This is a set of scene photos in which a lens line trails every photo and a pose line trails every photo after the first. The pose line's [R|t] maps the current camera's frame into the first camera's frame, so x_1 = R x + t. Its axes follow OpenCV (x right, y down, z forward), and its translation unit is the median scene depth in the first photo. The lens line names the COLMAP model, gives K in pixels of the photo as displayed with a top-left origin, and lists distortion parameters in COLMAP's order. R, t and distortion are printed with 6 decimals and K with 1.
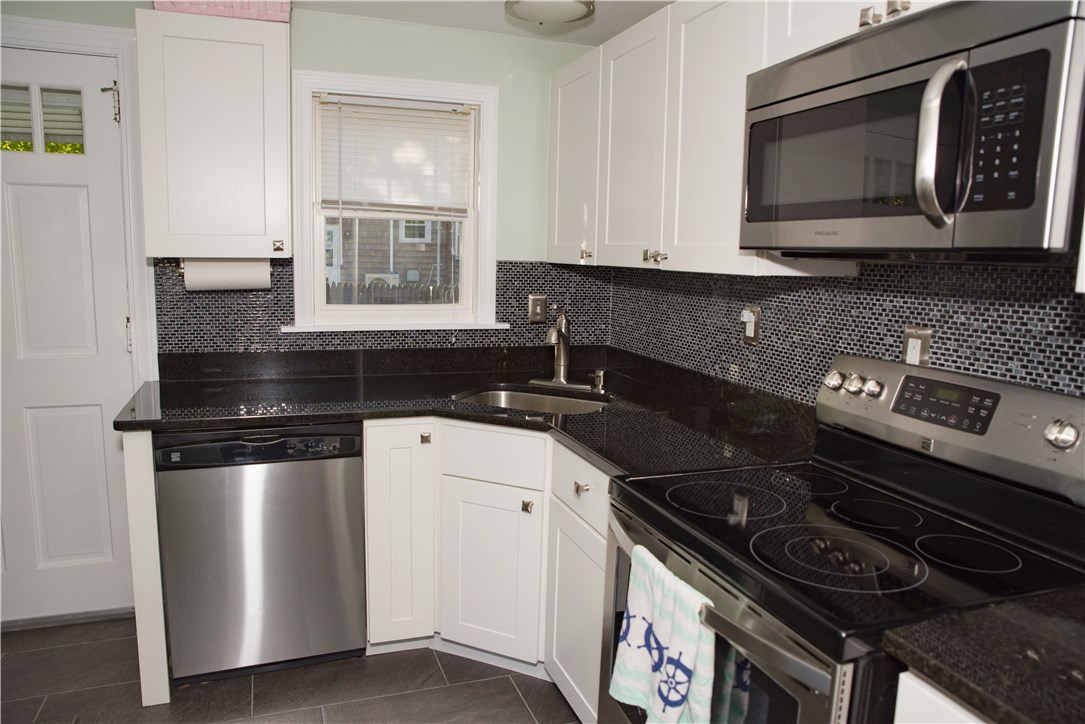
lens RADIAL K [[743.1, 0, 542.5], [0, 743.1, 362.0], [0, 0, 1]] dist [-0.132159, 0.091360]
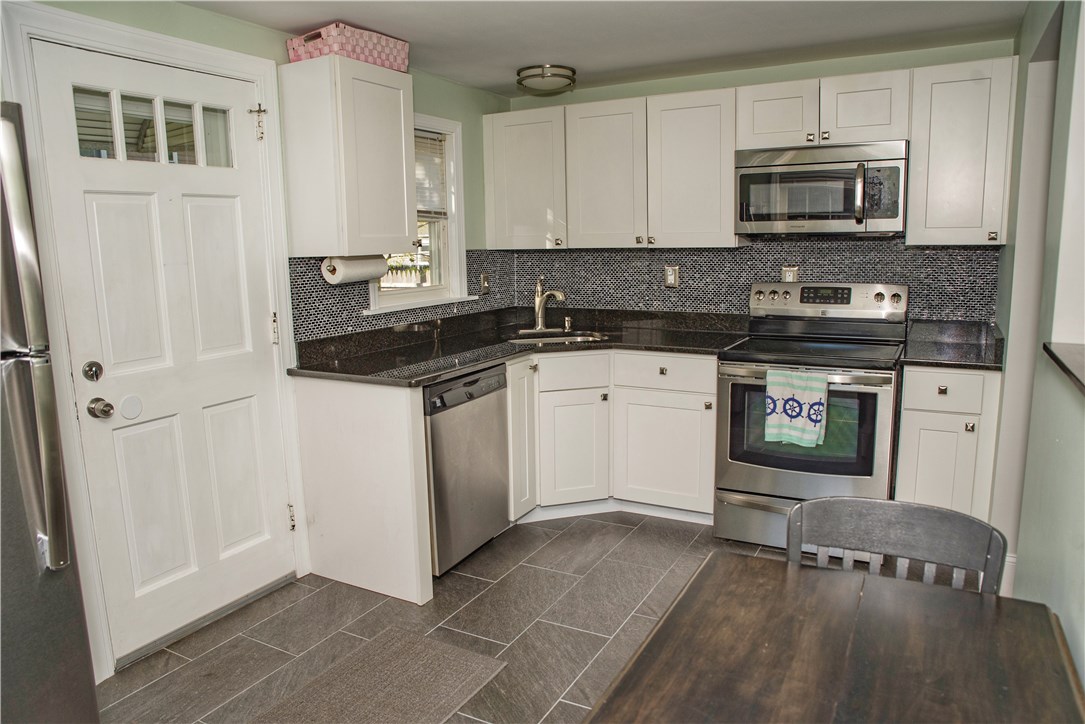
lens RADIAL K [[743.1, 0, 542.5], [0, 743.1, 362.0], [0, 0, 1]] dist [-0.132159, 0.091360]
pose [[0.749681, -0.145961, 0.645503, -1.044432], [0.133720, 0.988666, 0.068255, -0.009100], [-0.648149, 0.035147, 0.760702, -0.142409]]
